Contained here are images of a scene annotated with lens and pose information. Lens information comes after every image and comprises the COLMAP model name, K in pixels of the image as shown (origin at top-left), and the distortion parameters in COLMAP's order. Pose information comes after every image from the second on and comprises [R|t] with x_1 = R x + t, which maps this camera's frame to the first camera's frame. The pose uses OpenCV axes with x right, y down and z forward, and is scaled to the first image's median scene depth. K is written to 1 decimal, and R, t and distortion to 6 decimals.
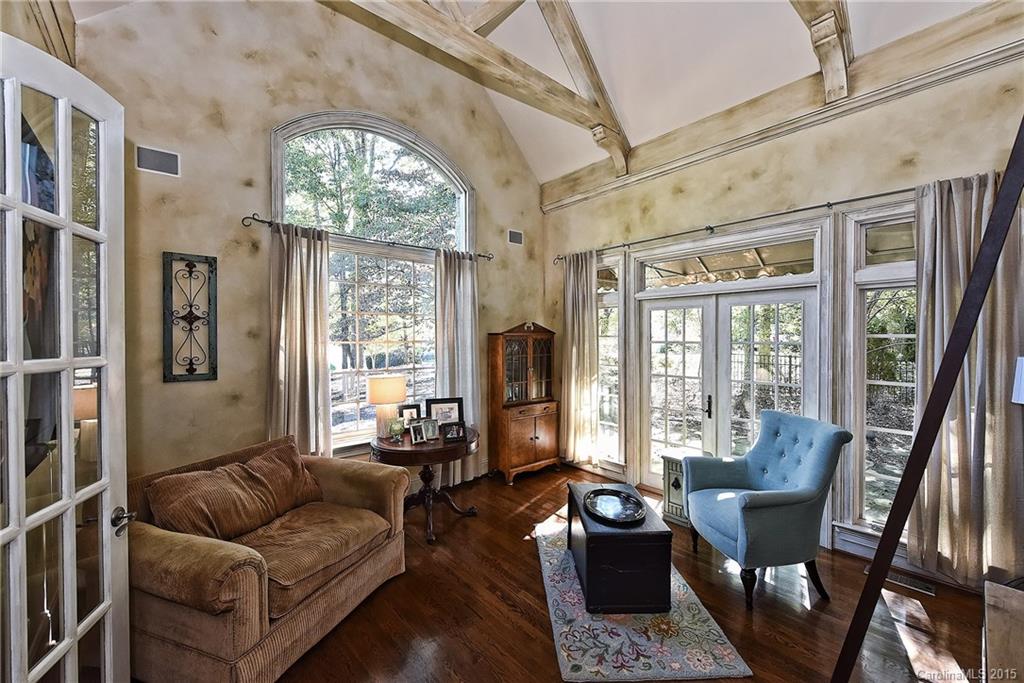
lens RADIAL K [[402.8, 0, 516.2], [0, 402.8, 342.0], [0, 0, 1]] dist [-0.001881, -0.000337]
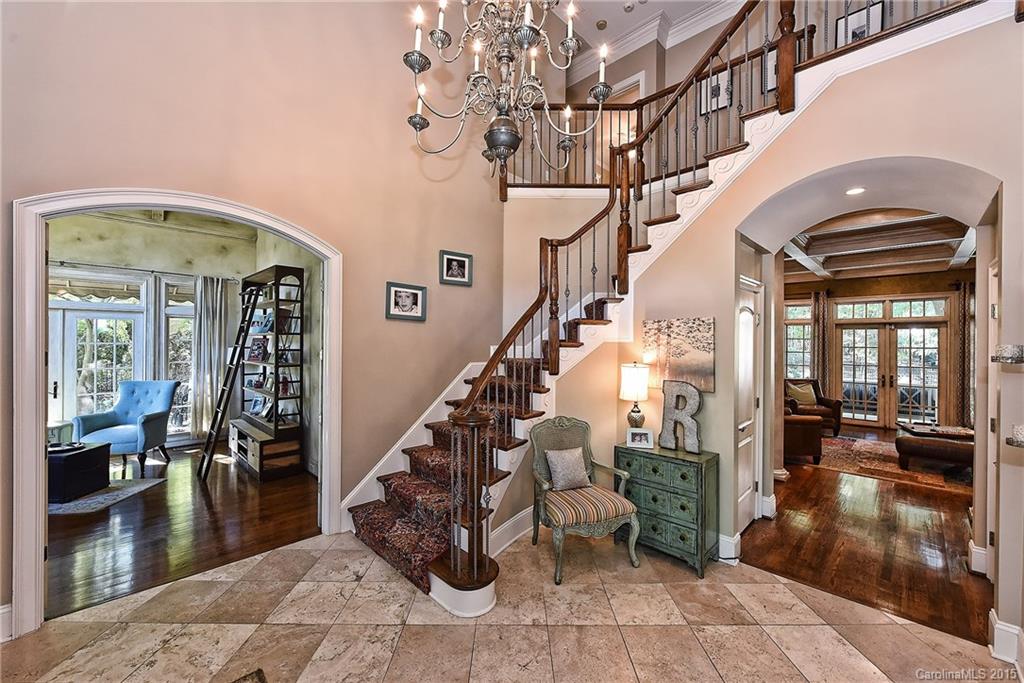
lens RADIAL K [[402.8, 0, 516.2], [0, 402.8, 342.0], [0, 0, 1]] dist [-0.001881, -0.000337]
pose [[-0.080211, 0.002999, 0.996773, -1.172483], [0.004301, 0.999987, -0.002663, 0.008682], [-0.996769, 0.004074, -0.080223, -0.528967]]
